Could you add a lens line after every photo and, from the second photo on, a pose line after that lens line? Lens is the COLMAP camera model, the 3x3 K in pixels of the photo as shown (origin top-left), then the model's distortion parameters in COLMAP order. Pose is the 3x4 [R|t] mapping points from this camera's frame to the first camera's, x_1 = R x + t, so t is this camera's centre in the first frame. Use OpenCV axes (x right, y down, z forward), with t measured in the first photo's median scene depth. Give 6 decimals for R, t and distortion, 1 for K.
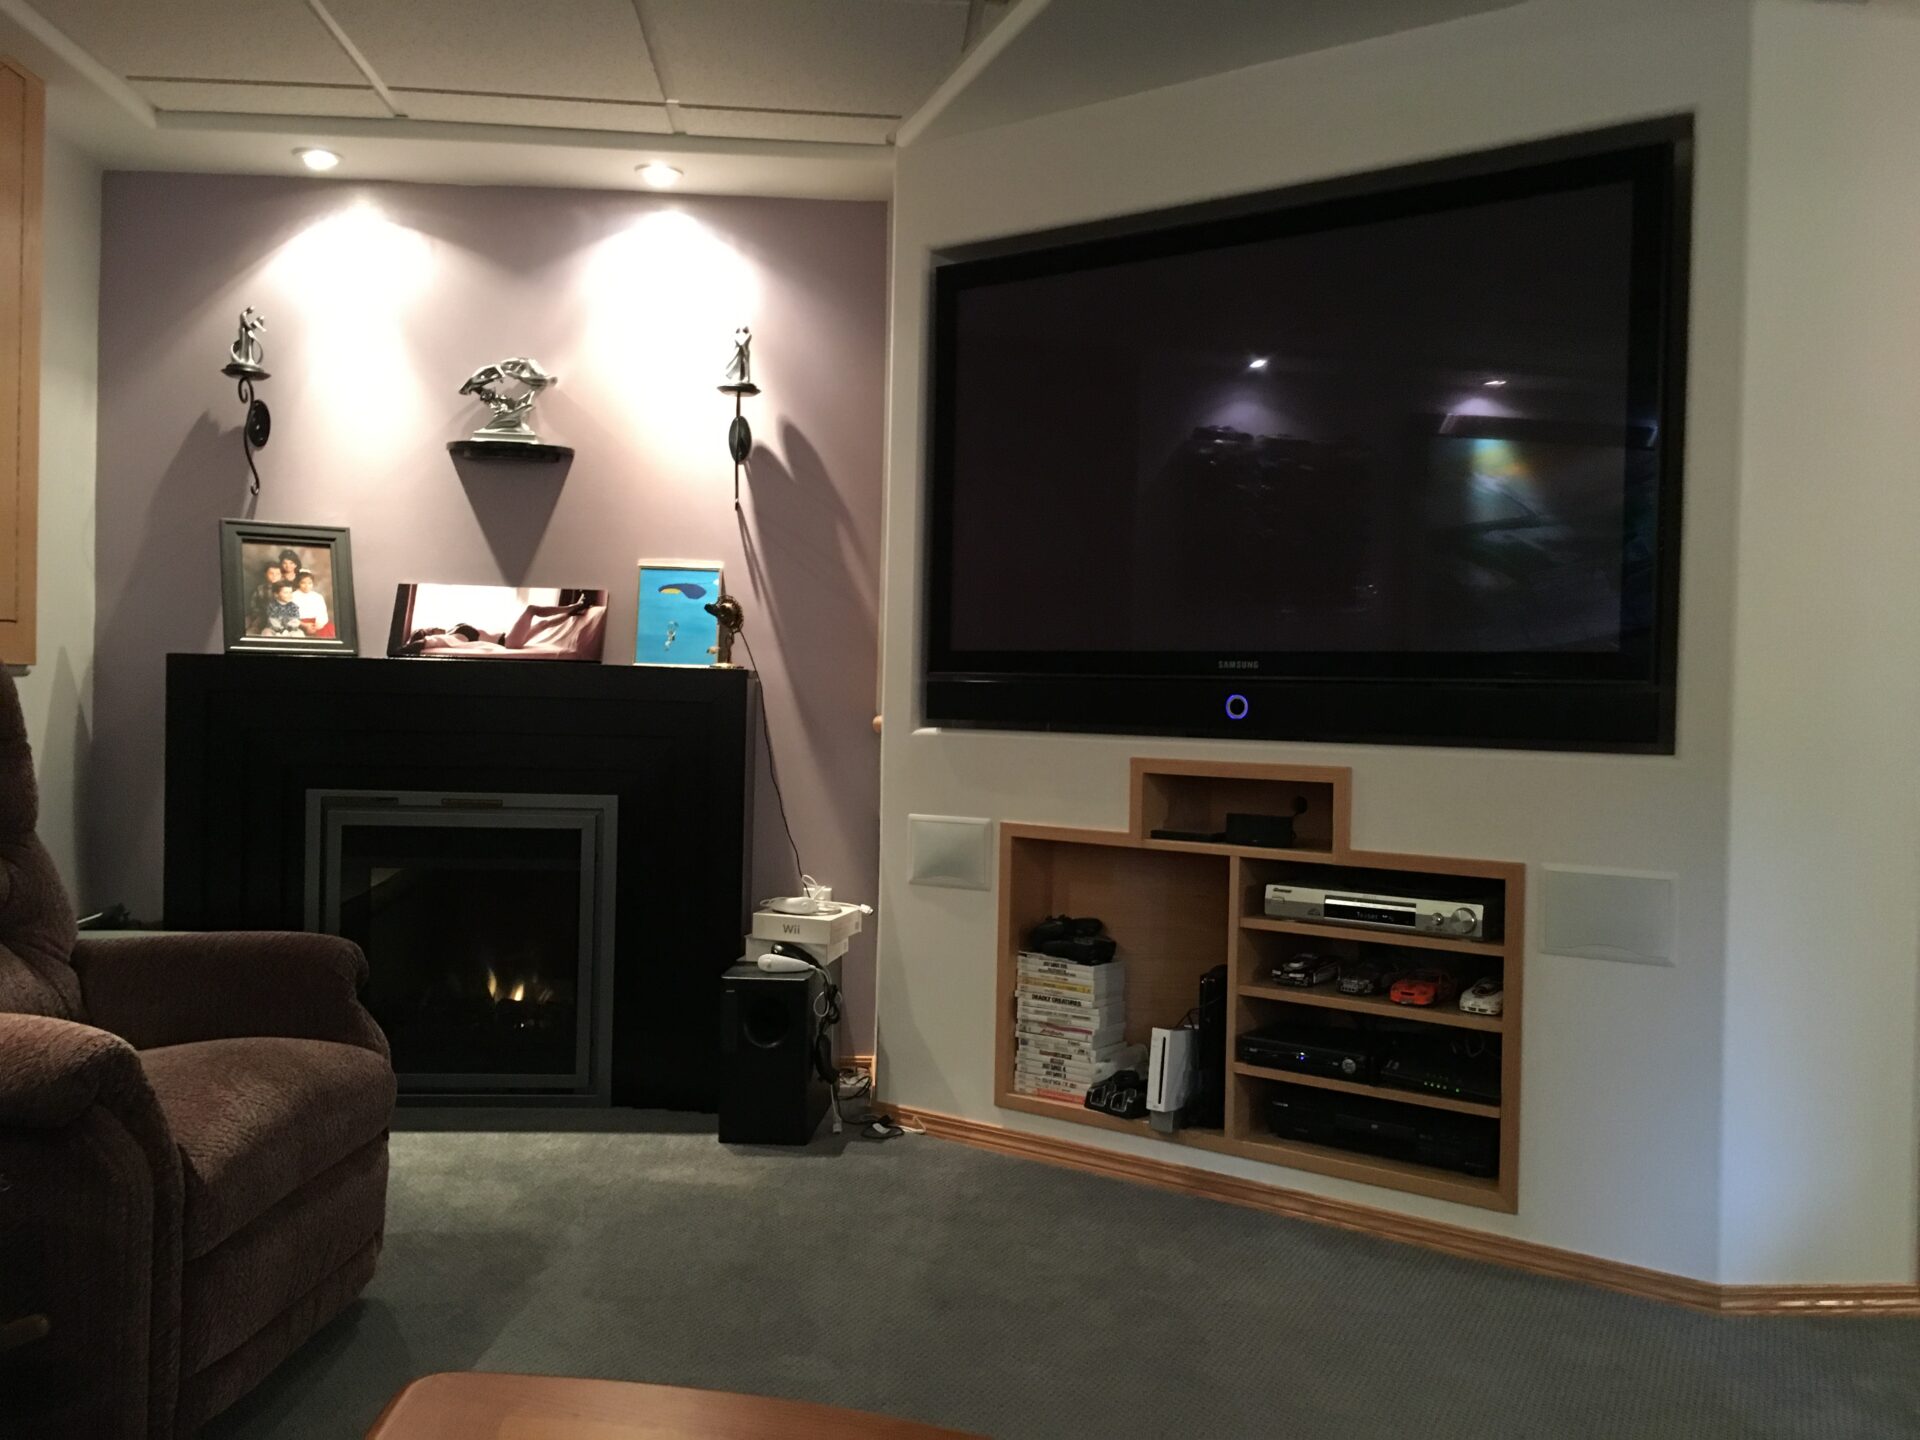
lens RADIAL K [[1647.8, 0, 971.1], [0, 1647.8, 720.1], [0, 0, 1]] dist [0.068070, -0.082536]
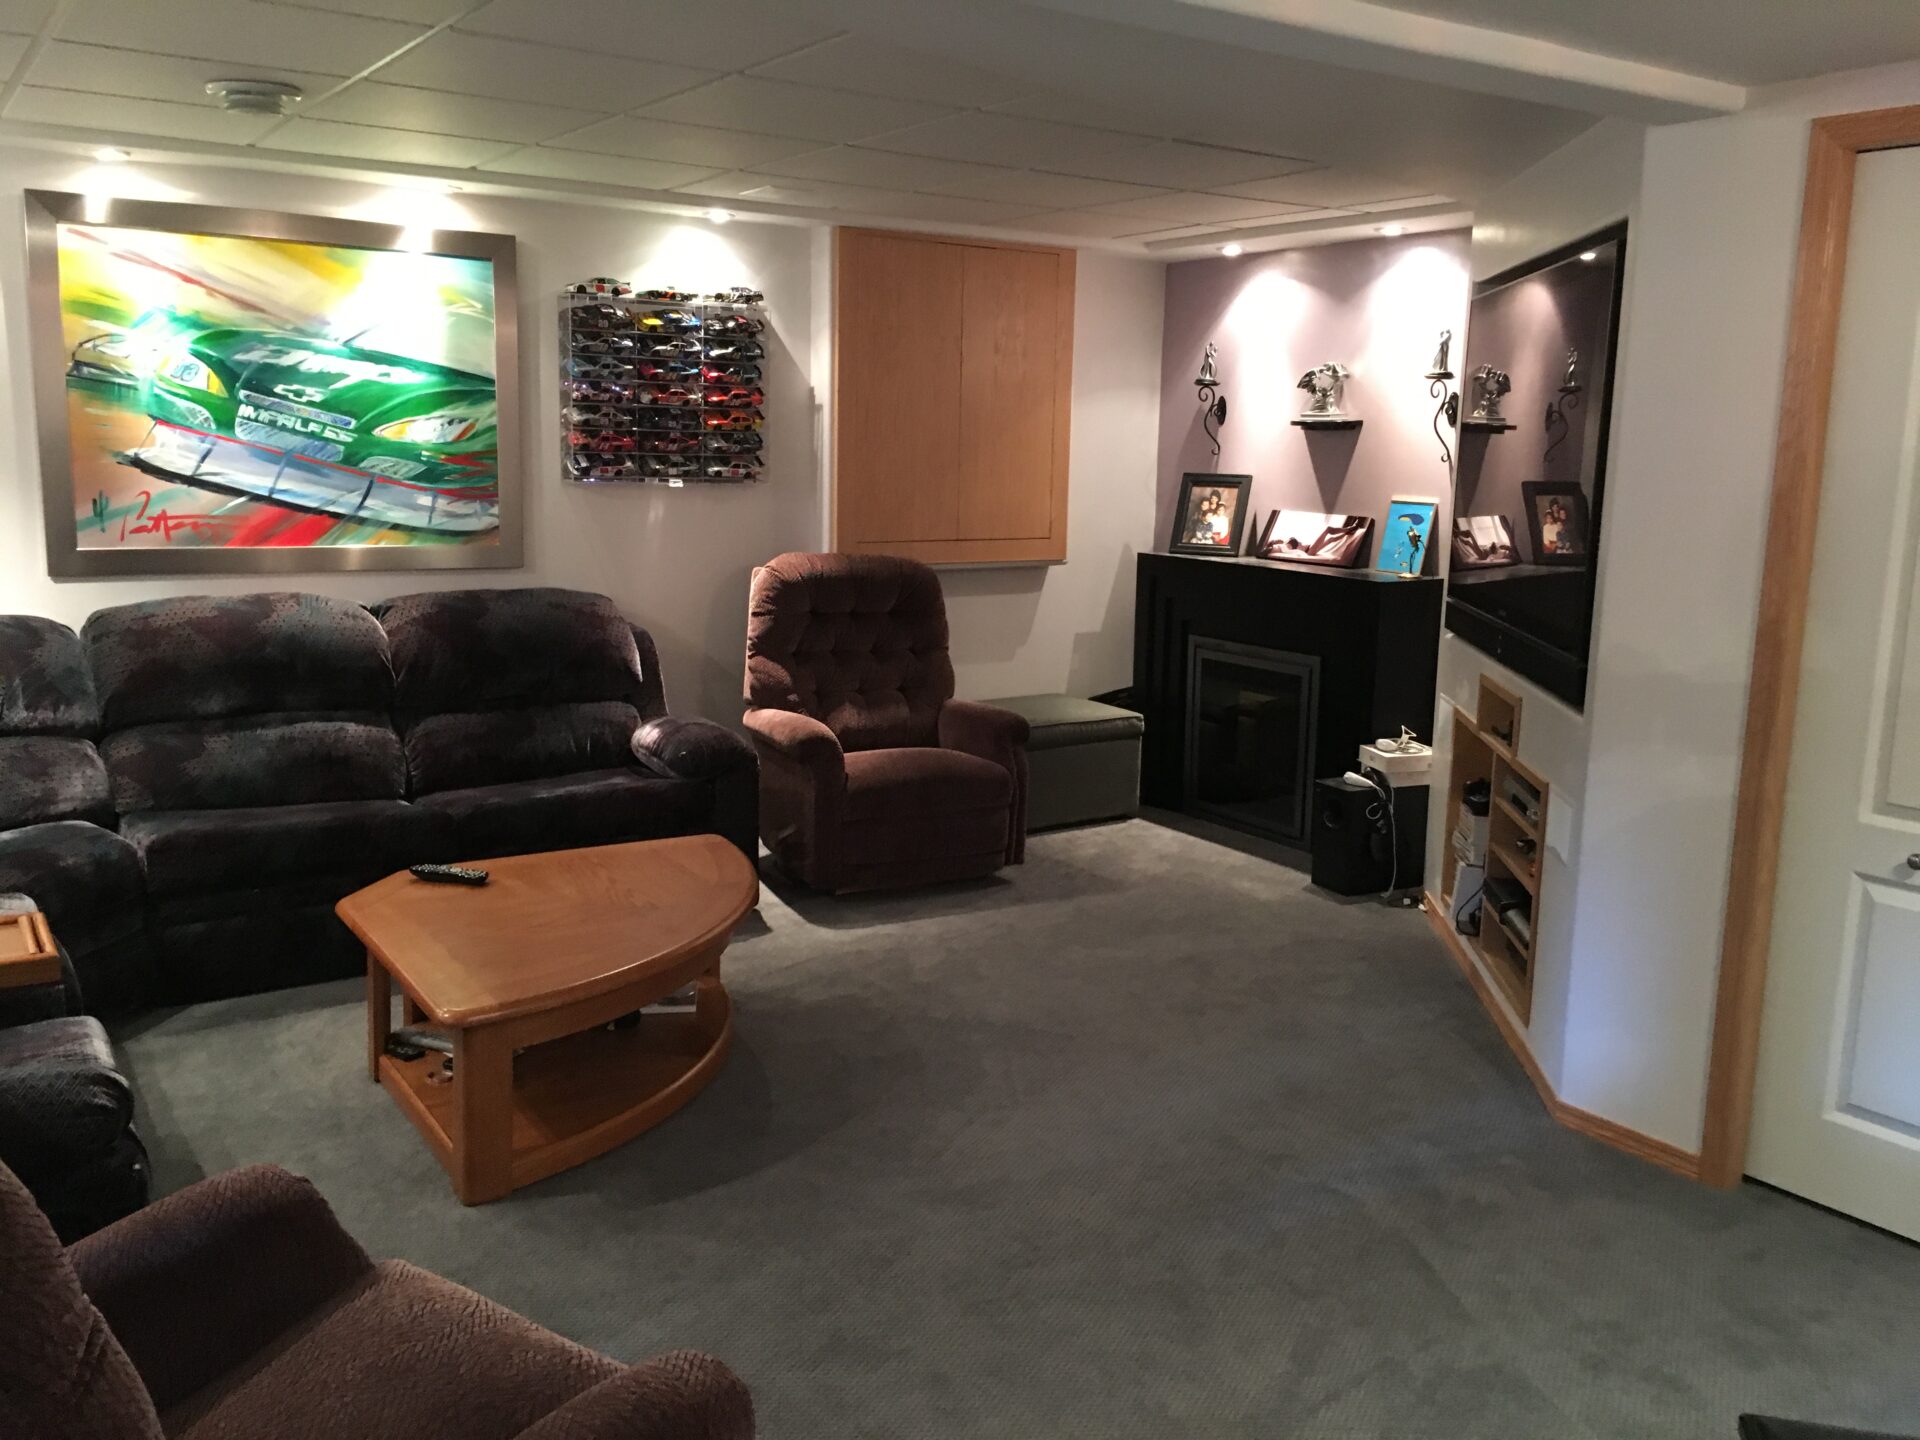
lens RADIAL K [[1647.8, 0, 971.1], [0, 1647.8, 720.1], [0, 0, 1]] dist [0.068070, -0.082536]
pose [[0.500980, 0.137748, -0.854426, 0.905072], [-0.036081, 0.989718, 0.138404, -0.093079], [0.864707, -0.038509, 0.500799, -0.053055]]
